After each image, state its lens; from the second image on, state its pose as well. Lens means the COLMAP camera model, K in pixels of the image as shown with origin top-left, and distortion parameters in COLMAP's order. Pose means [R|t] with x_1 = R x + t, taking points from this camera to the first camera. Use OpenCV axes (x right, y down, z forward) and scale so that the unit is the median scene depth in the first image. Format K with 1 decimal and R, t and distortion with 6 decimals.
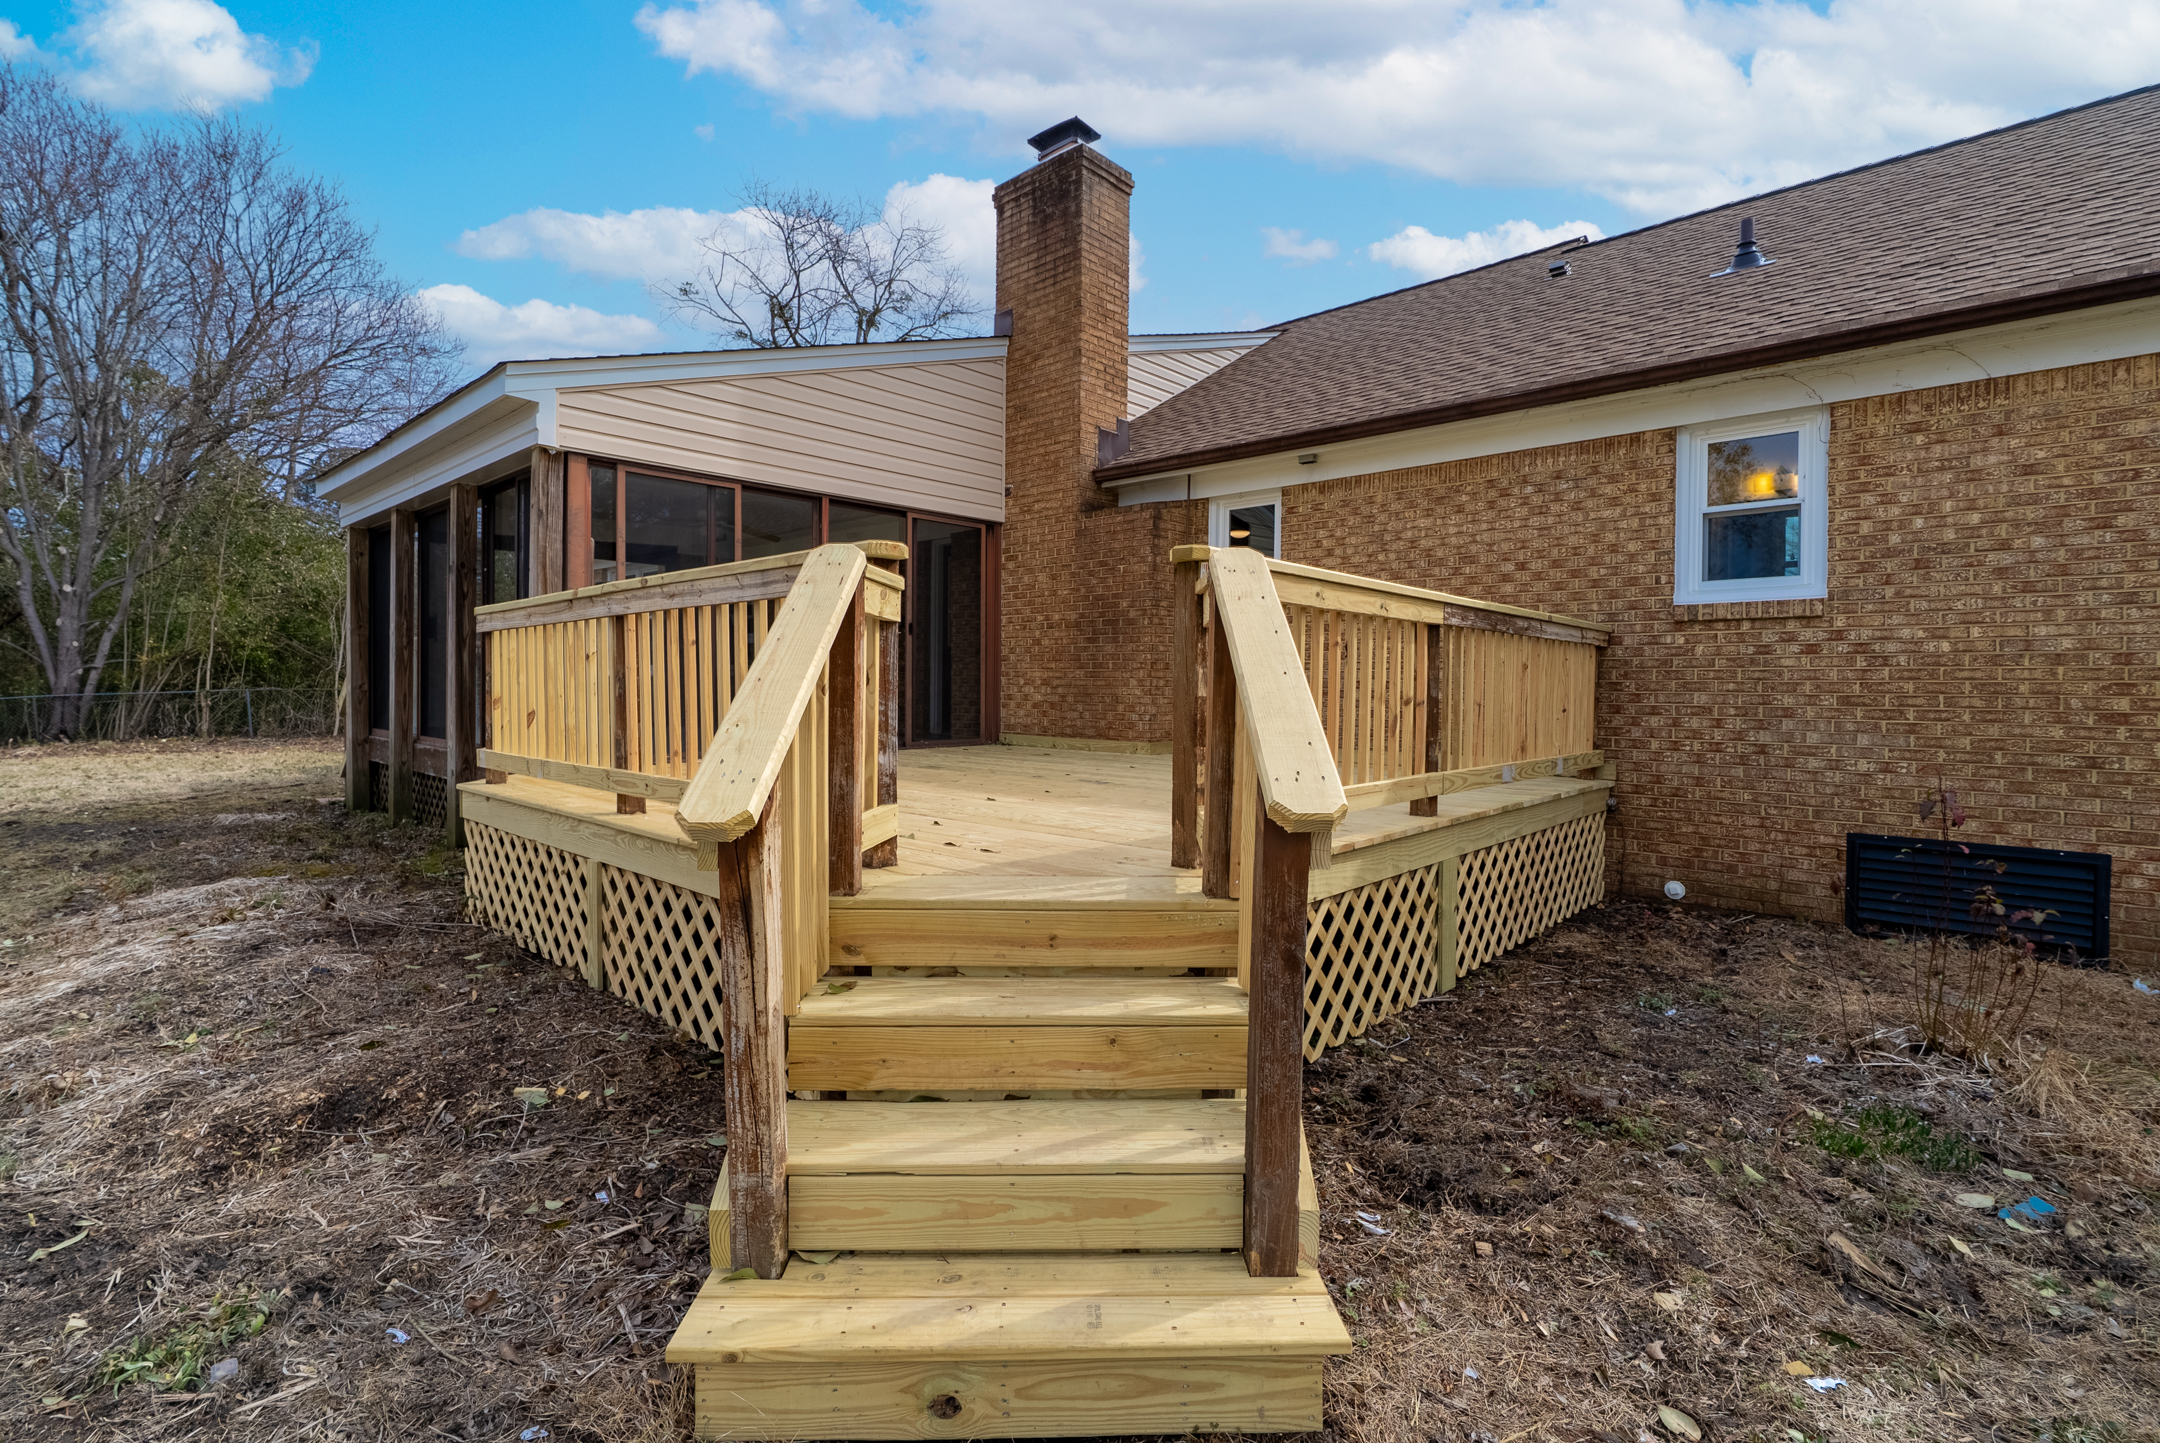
lens RADIAL K [[970.5, 0, 1074.5], [0, 970.5, 702.6], [0, 0, 1]] dist [-0.002606, 0.000593]
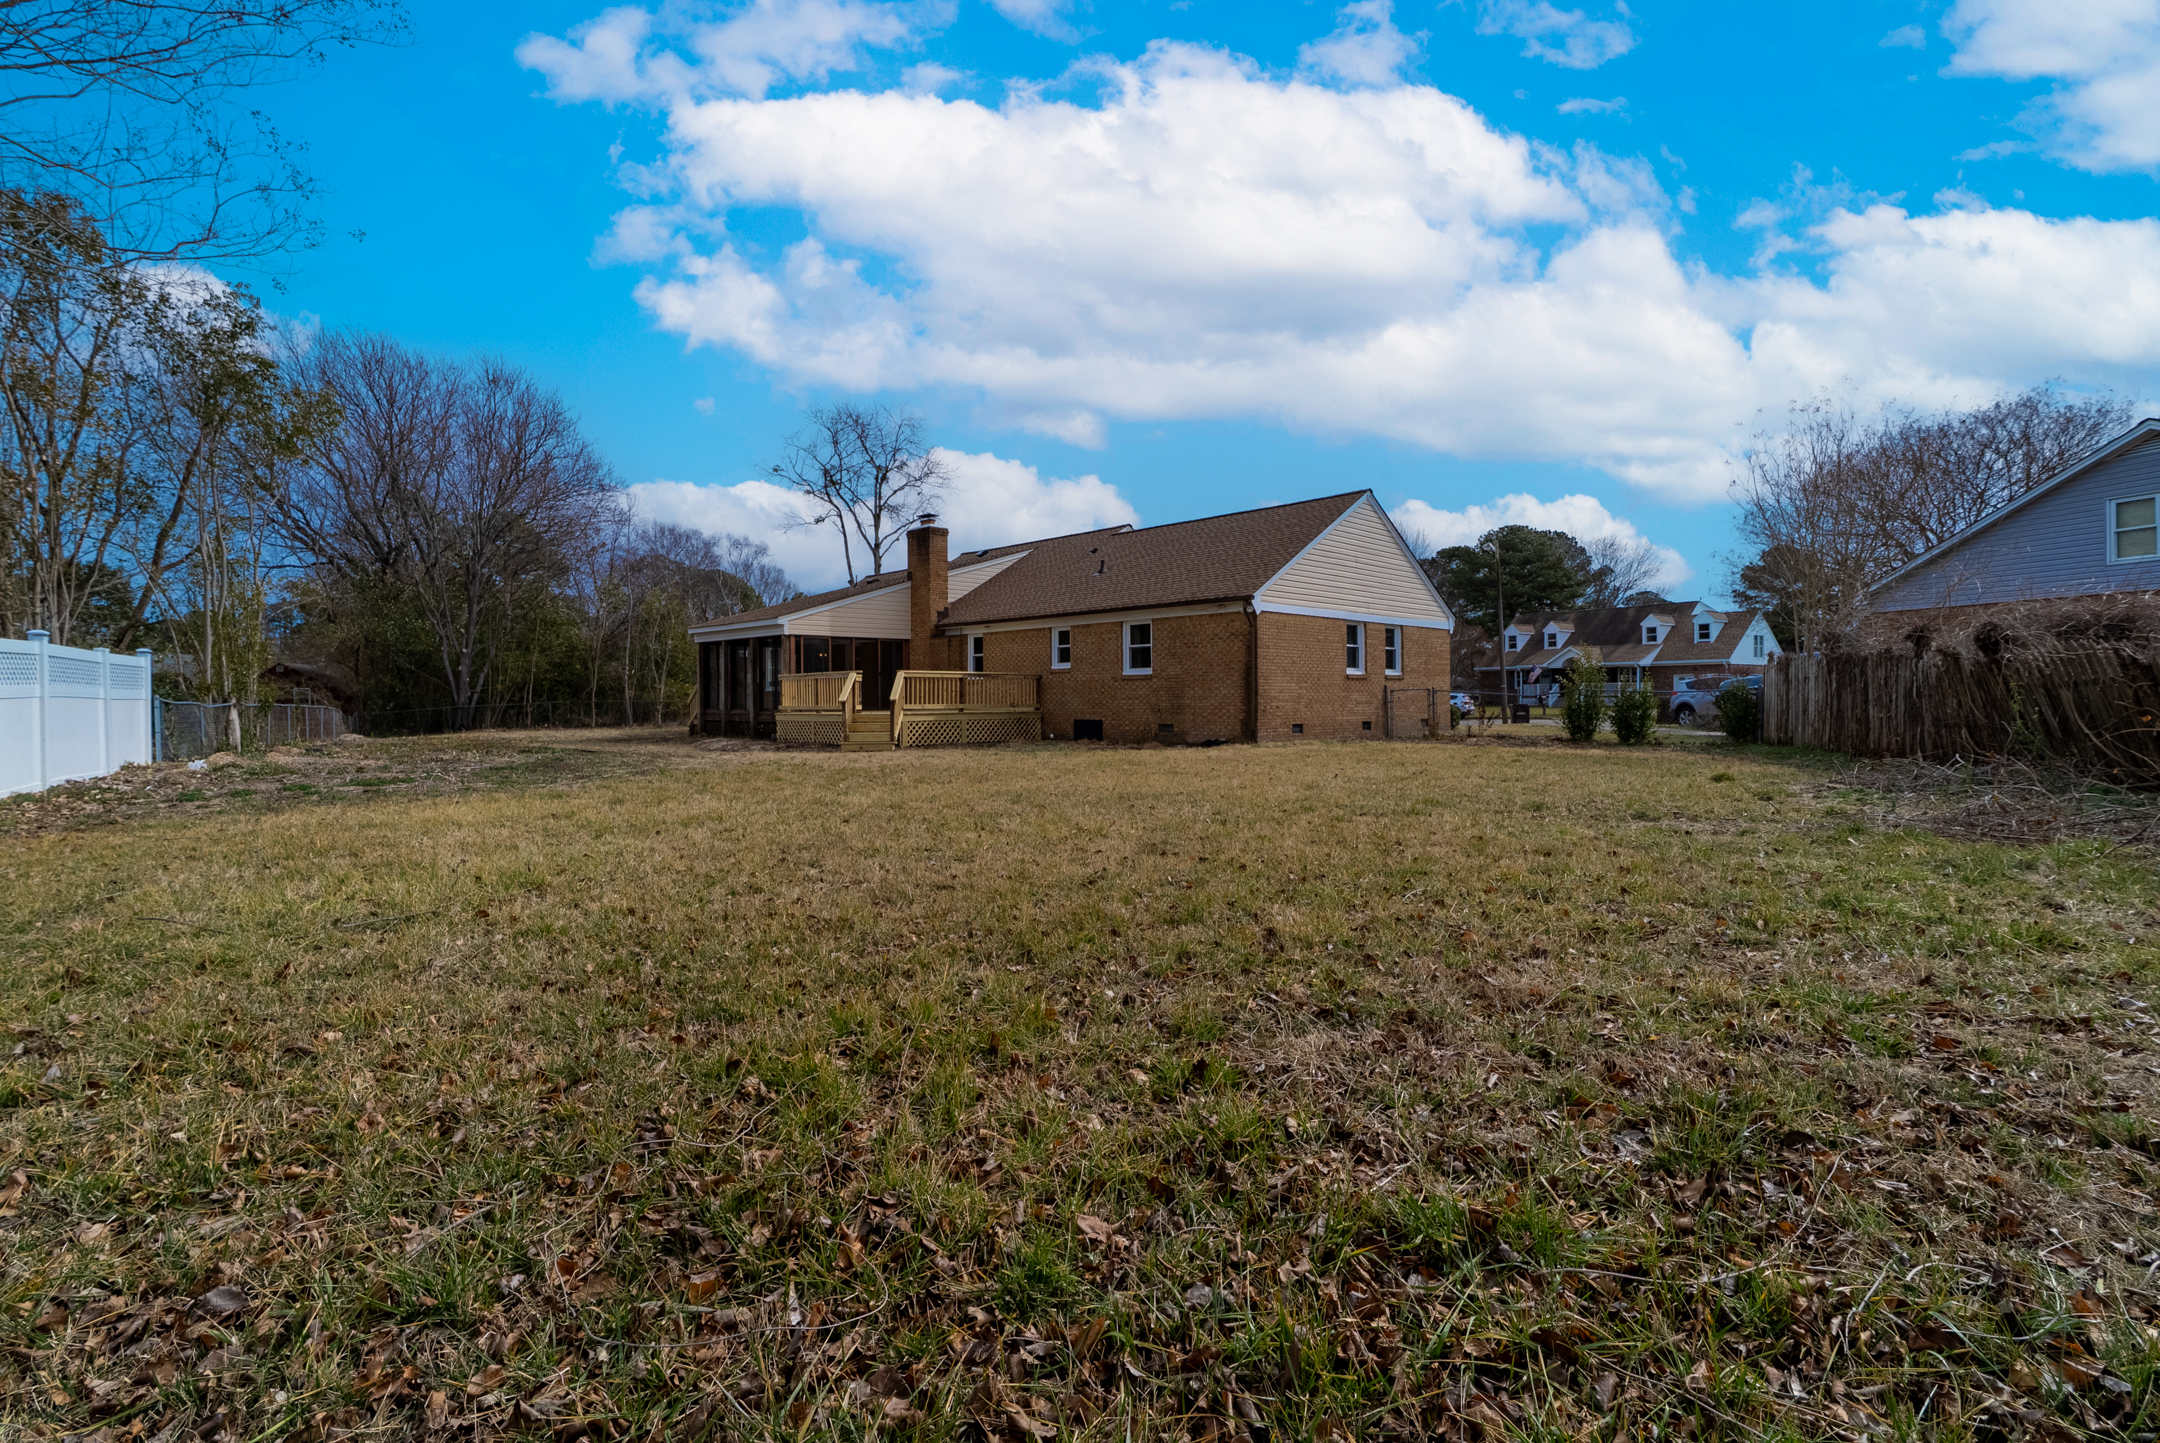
lens RADIAL K [[970.5, 0, 1074.5], [0, 970.5, 702.6], [0, 0, 1]] dist [-0.002606, 0.000593]
pose [[0.999117, -0.015188, -0.039169, 0.705507], [0.014691, 0.999808, -0.012957, 0.080869], [0.039358, 0.012370, 0.999149, -2.578391]]
